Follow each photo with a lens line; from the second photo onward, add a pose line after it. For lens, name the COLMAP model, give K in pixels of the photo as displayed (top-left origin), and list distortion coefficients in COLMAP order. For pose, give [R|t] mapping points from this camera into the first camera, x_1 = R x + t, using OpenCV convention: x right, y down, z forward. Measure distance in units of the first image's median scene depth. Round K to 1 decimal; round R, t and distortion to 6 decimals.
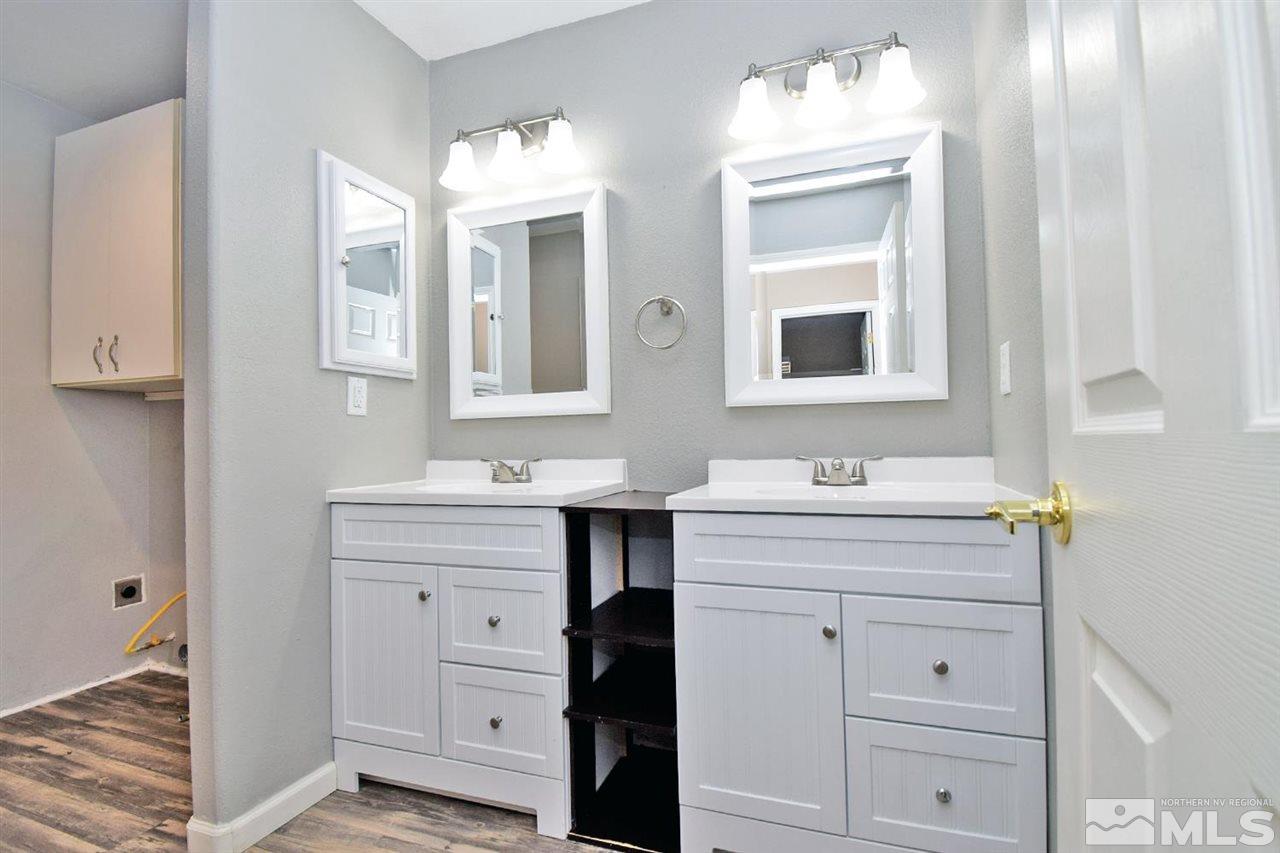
lens RADIAL K [[597.3, 0, 640.0], [0, 597.3, 426.5], [0, 0, 1]] dist [0.017050, -0.024716]
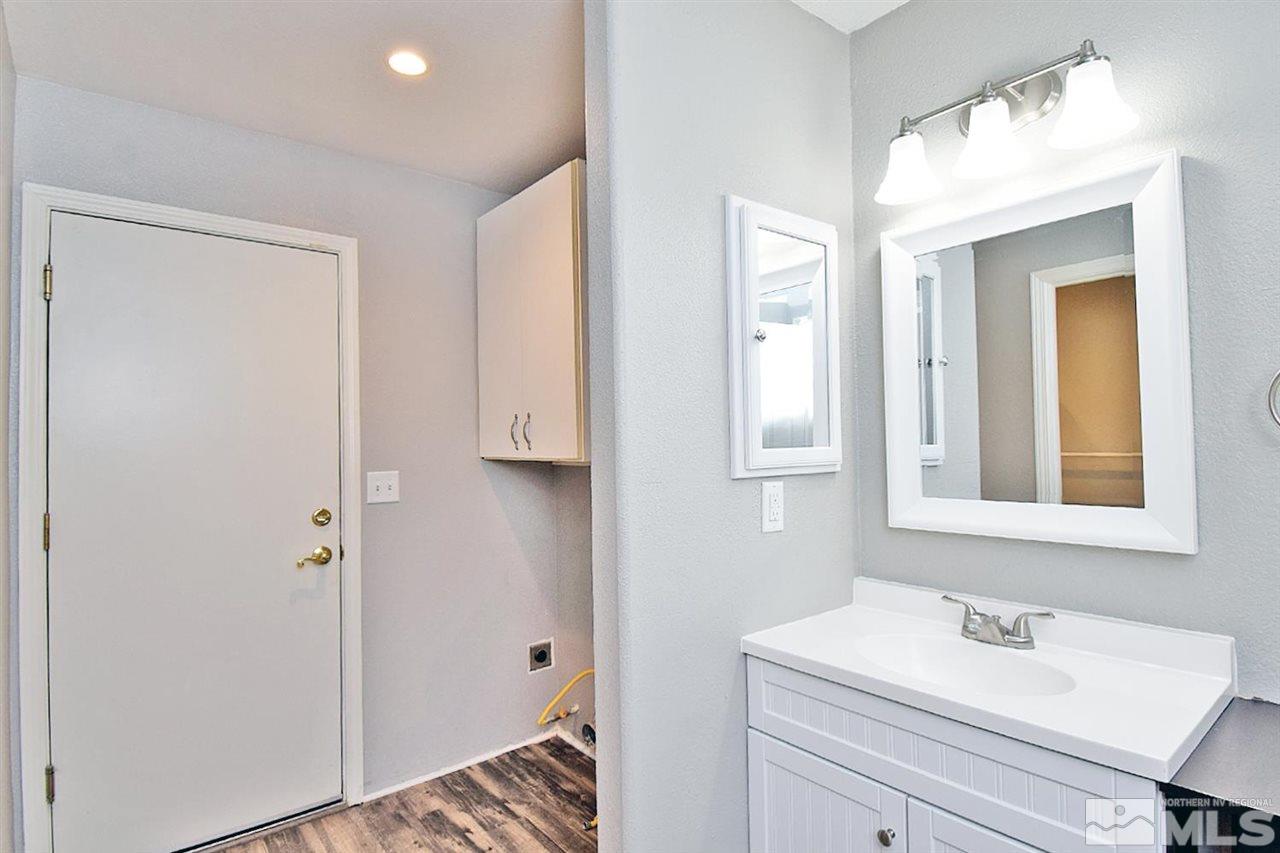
lens RADIAL K [[659.0, 0, 640.0], [0, 659.0, 426.5], [0, 0, 1]] dist [0.002333, 0.000038]
pose [[0.848514, -0.008809, -0.529099, -0.152975], [0.009880, 0.999951, -0.000804, -0.134740], [0.529080, -0.004545, 0.848560, 0.180359]]
